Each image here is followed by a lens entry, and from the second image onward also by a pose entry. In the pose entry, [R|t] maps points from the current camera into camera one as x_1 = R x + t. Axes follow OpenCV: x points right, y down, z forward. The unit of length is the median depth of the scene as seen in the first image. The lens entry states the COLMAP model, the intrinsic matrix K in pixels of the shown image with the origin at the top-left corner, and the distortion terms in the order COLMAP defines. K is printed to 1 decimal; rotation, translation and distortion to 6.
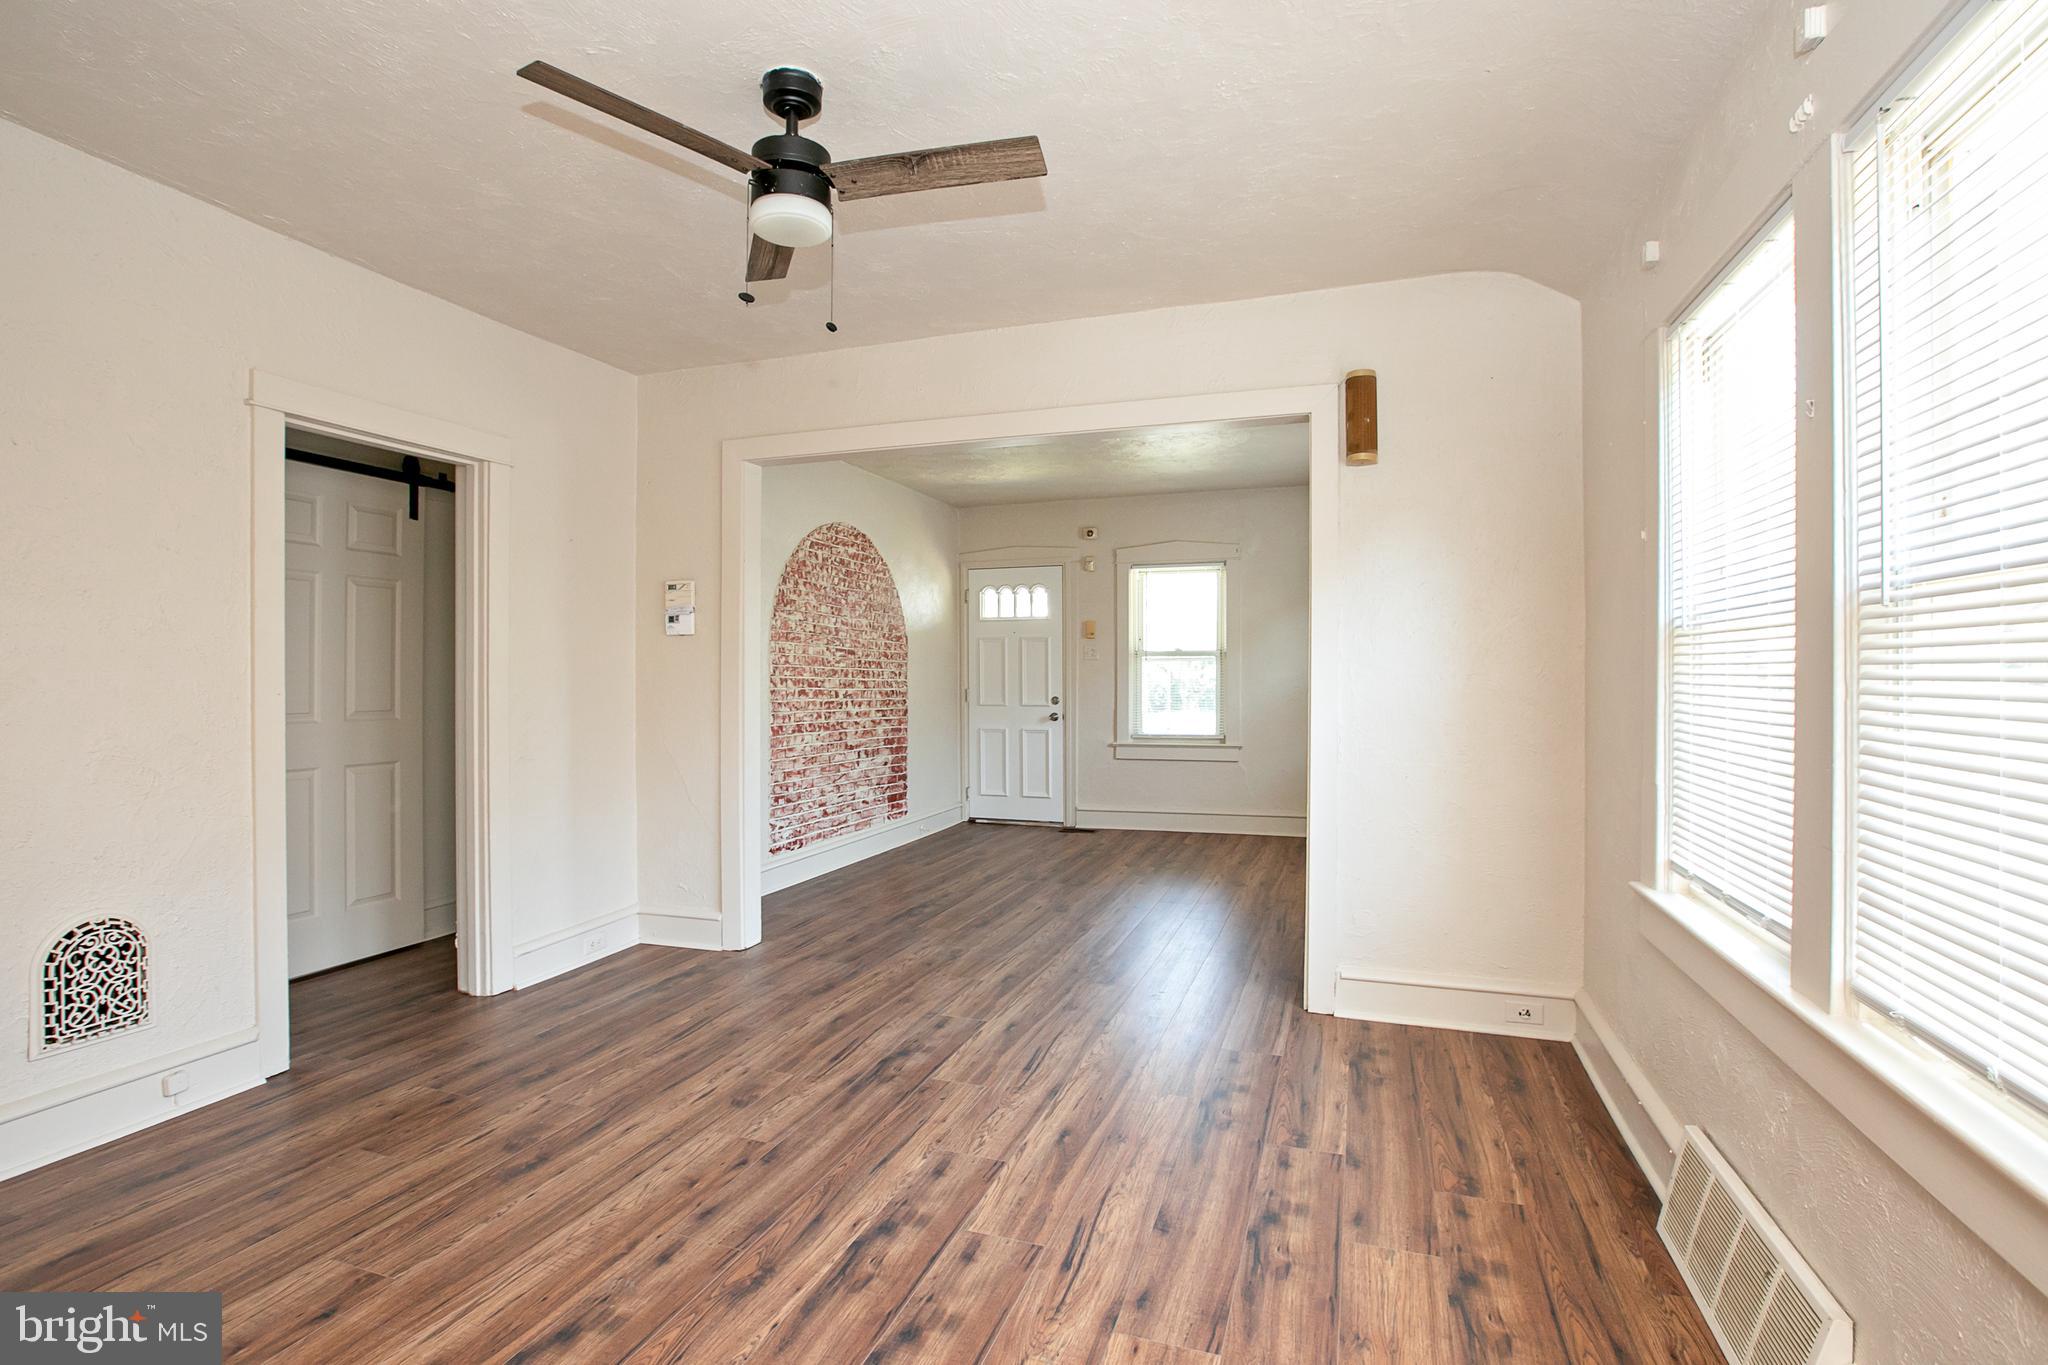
lens RADIAL K [[967.5, 0, 1024.0], [0, 967.5, 675.3], [0, 0, 1]] dist [-0.051479, 0.017867]
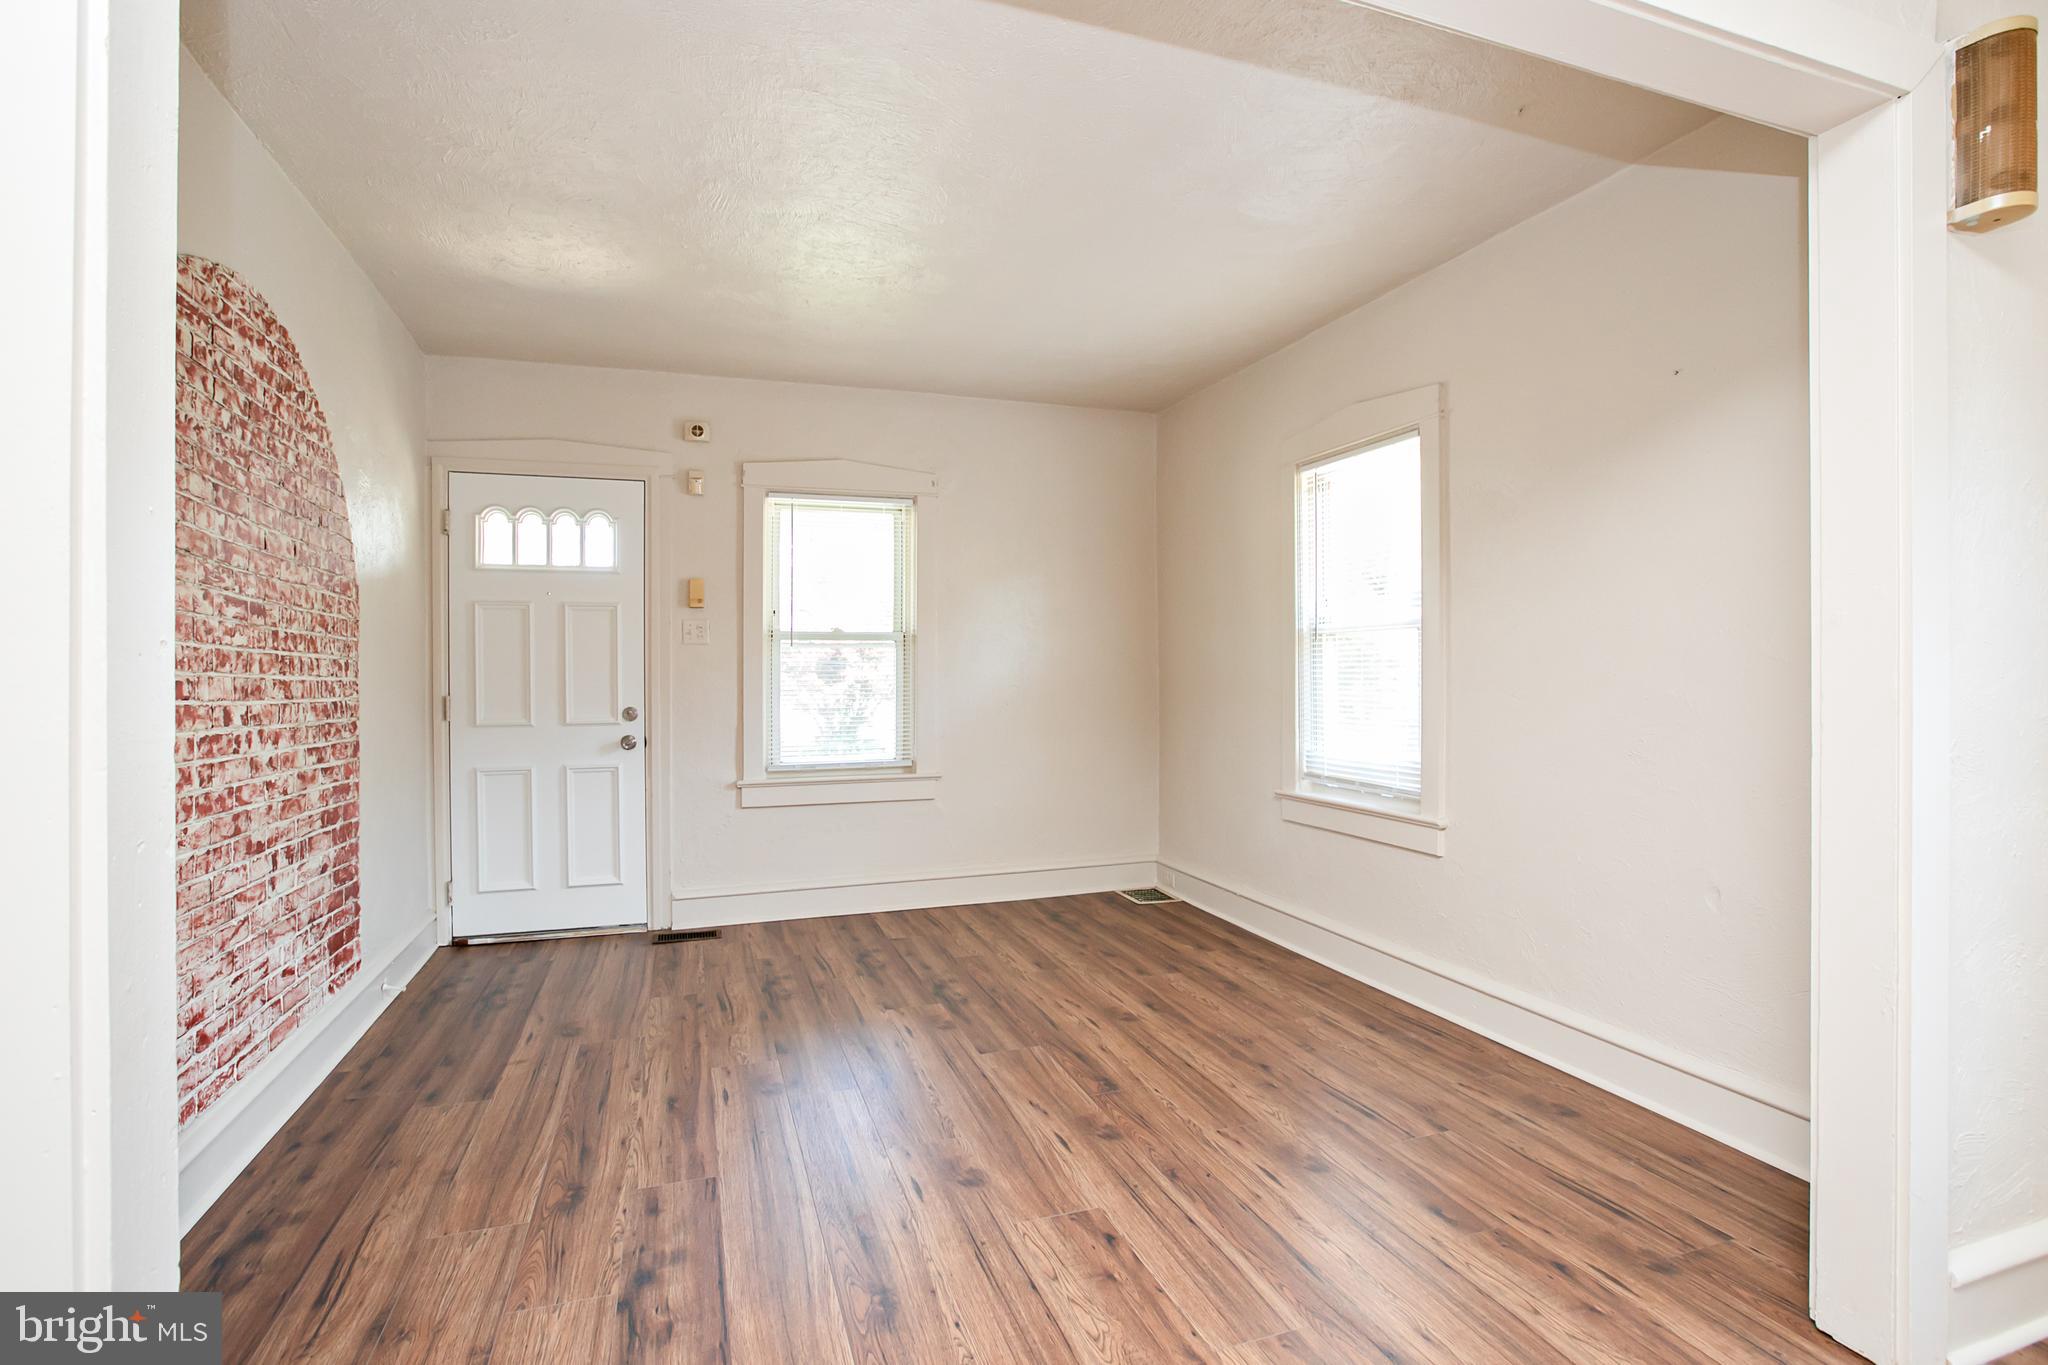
lens RADIAL K [[985.0, 0, 1029.4], [0, 985.0, 676.3], [0, 0, 1]] dist [-0.044289, 0.010809]
pose [[0.783596, -0.003768, 0.621259, -0.399971], [0.003921, 0.999992, 0.001120, 0.010713], [-0.621258, 0.001558, 0.783605, 1.118095]]
